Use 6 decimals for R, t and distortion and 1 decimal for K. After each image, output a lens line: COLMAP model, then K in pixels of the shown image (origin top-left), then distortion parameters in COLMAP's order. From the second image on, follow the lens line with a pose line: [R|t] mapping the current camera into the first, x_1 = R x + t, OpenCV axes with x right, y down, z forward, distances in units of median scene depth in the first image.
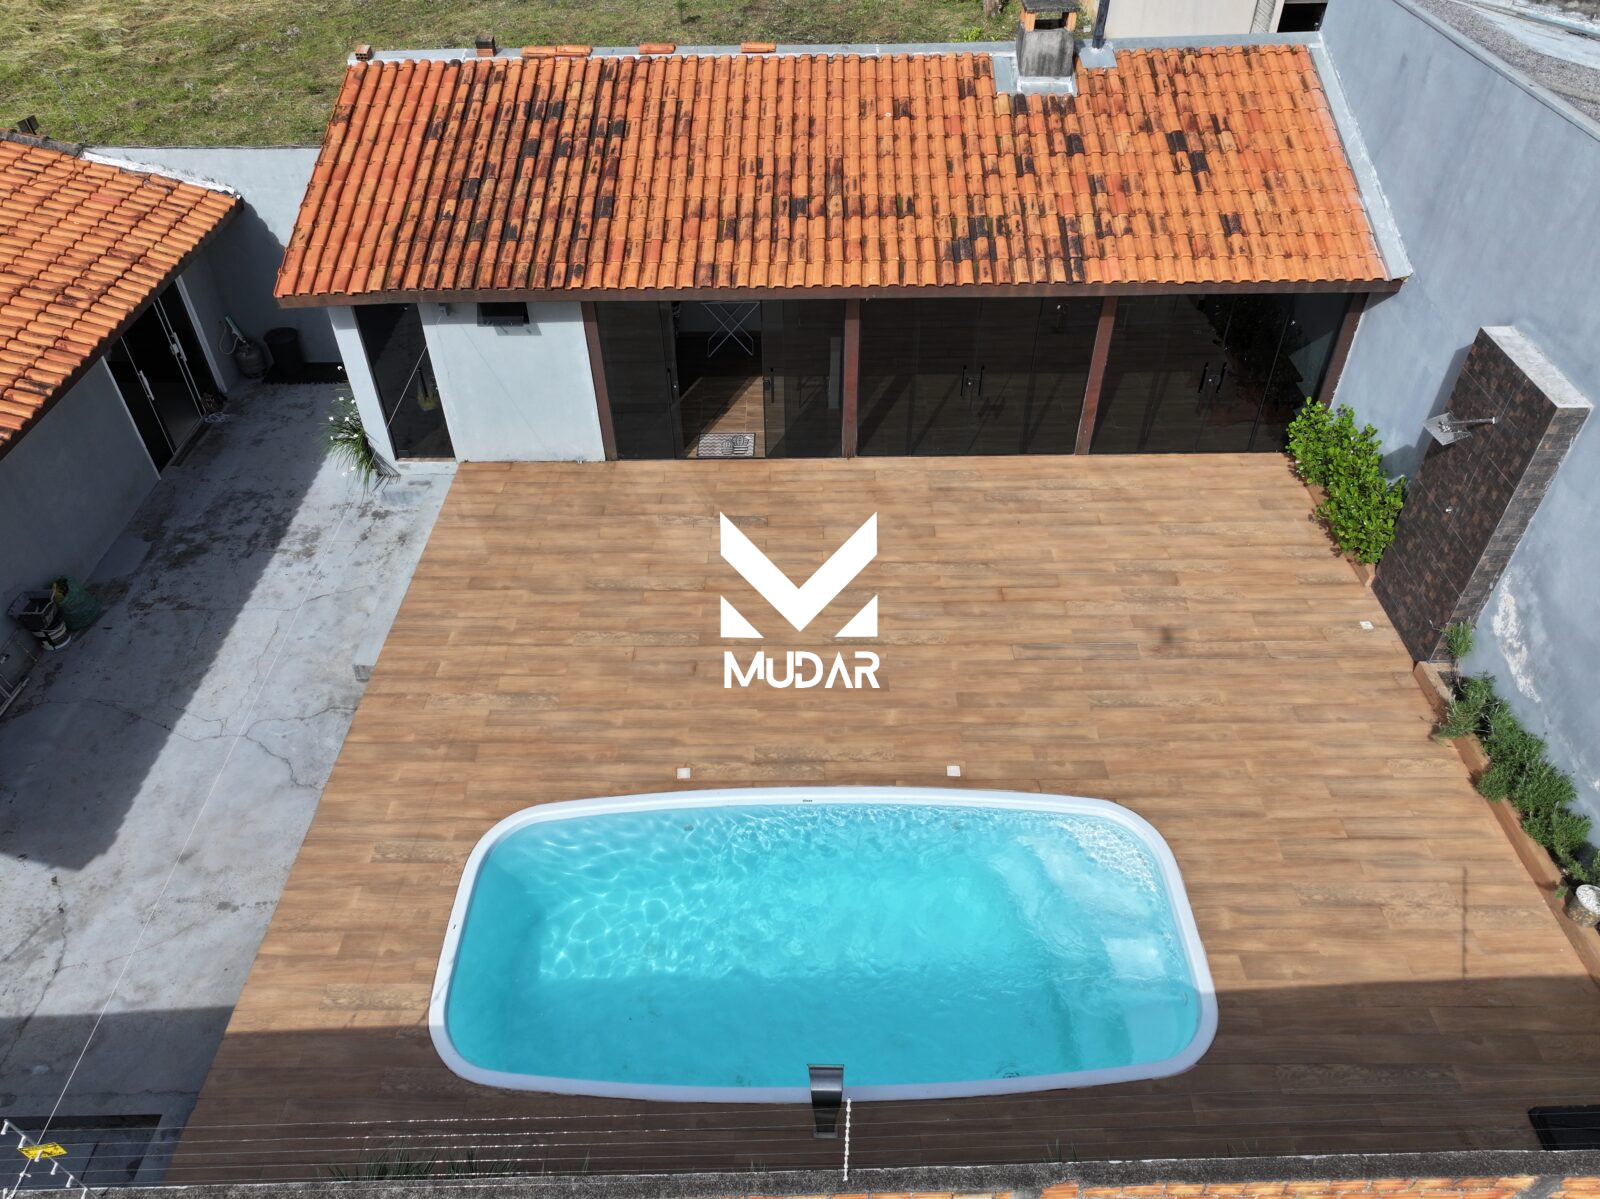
lens RADIAL K [[1127.8, 0, 804.8], [0, 1127.8, 602.6], [0, 0, 1]] dist [-0.007545, 0.019418]
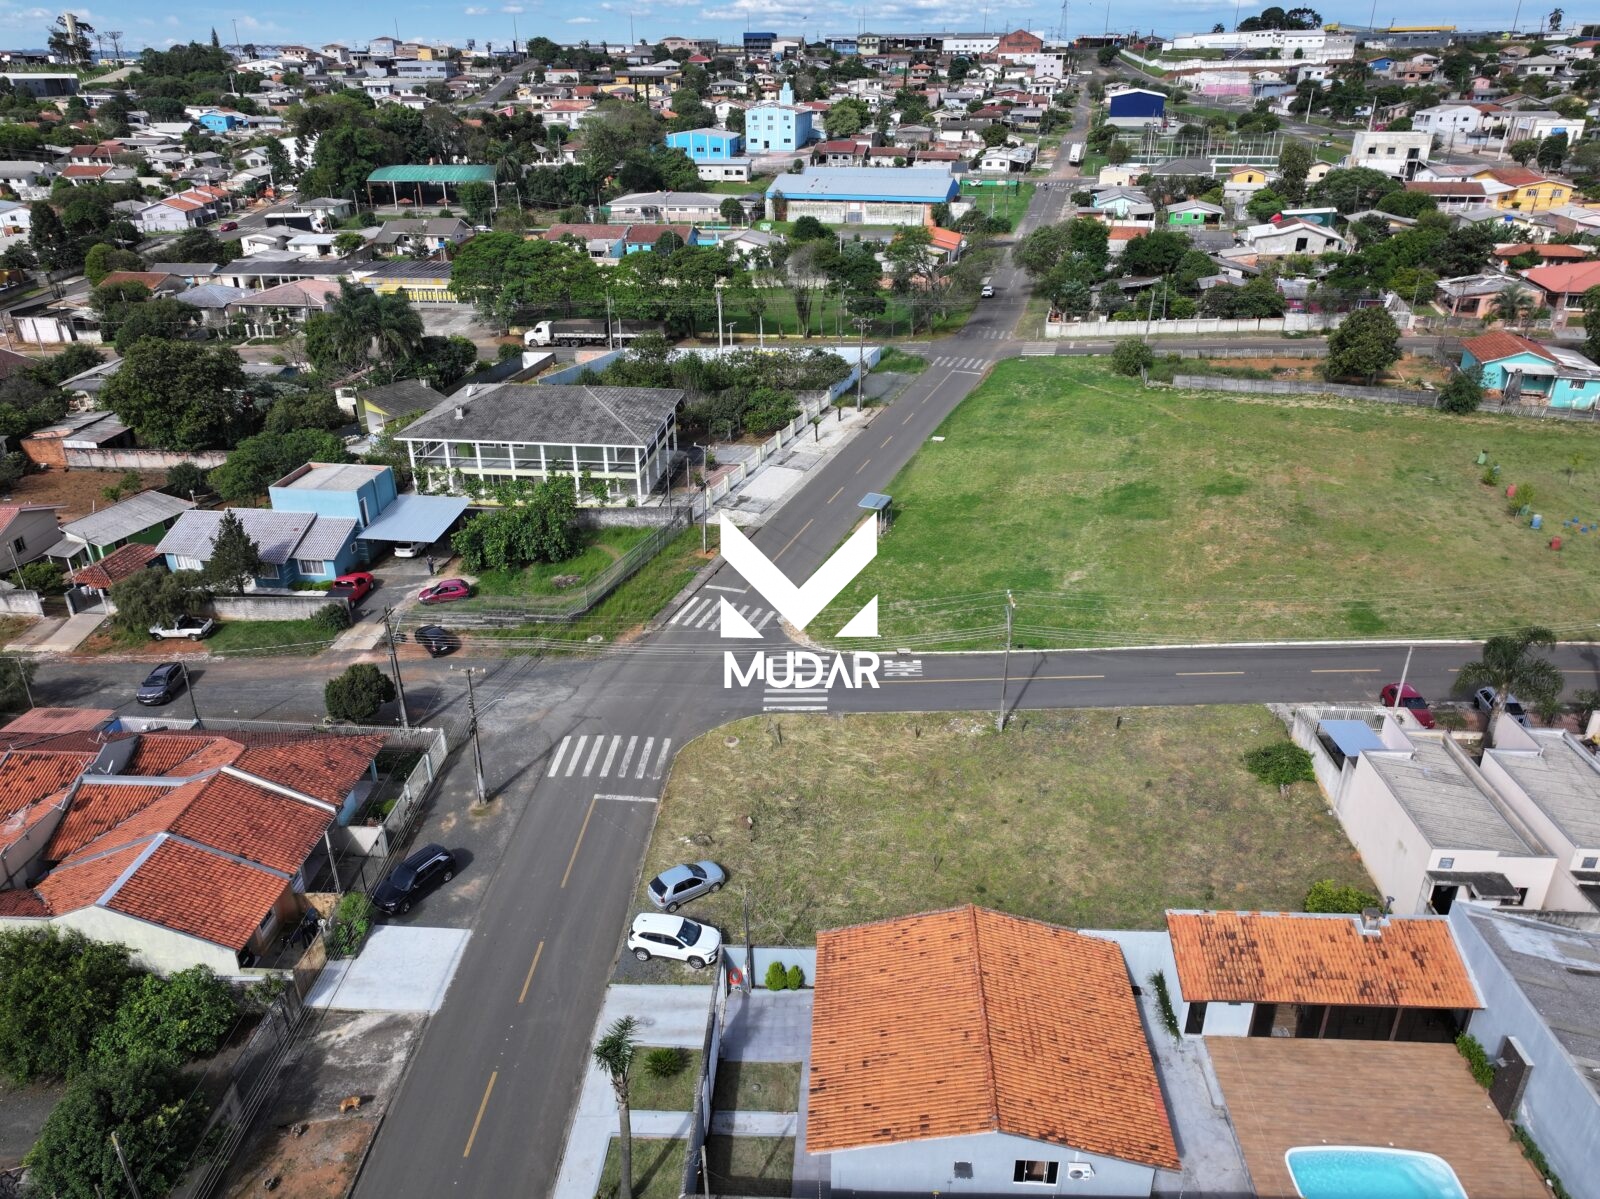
lens RADIAL K [[1127.8, 0, 793.3], [0, 1127.8, 594.4], [0, 0, 1]] dist [-0.007545, 0.019418]
pose [[0.998463, 0.022699, -0.050555, -1.570190], [-0.036033, 0.959018, -0.281046, -0.448508], [0.042104, 0.282435, 0.958362, -3.010798]]
